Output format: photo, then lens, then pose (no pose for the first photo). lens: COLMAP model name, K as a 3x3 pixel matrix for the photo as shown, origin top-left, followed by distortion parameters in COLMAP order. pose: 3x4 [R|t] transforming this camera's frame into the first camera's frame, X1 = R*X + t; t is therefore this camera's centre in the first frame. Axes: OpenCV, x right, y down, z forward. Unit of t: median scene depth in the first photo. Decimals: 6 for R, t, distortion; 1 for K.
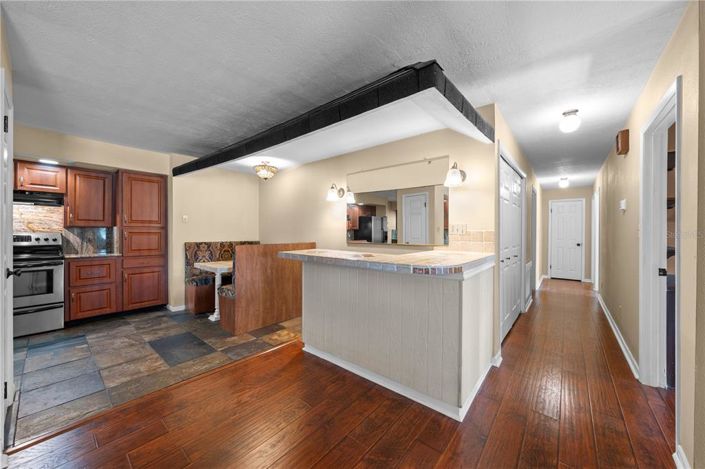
lens RADIAL K [[251.3, 0, 354.6], [0, 251.3, 233.9], [0, 0, 1]] dist [0.001455, 0.000159]
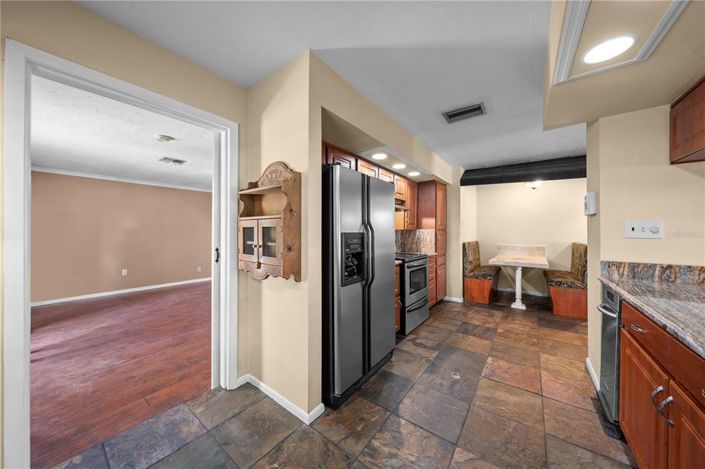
lens RADIAL K [[237.4, 0, 351.7], [0, 237.4, 231.2], [0, 0, 1]] dist [-0.004656, 0.000325]
pose [[0.999314, -0.001761, 0.036994, -1.551719], [0.001892, 0.999992, -0.003518, -0.020688], [-0.036987, 0.003586, 0.999309, -0.089668]]
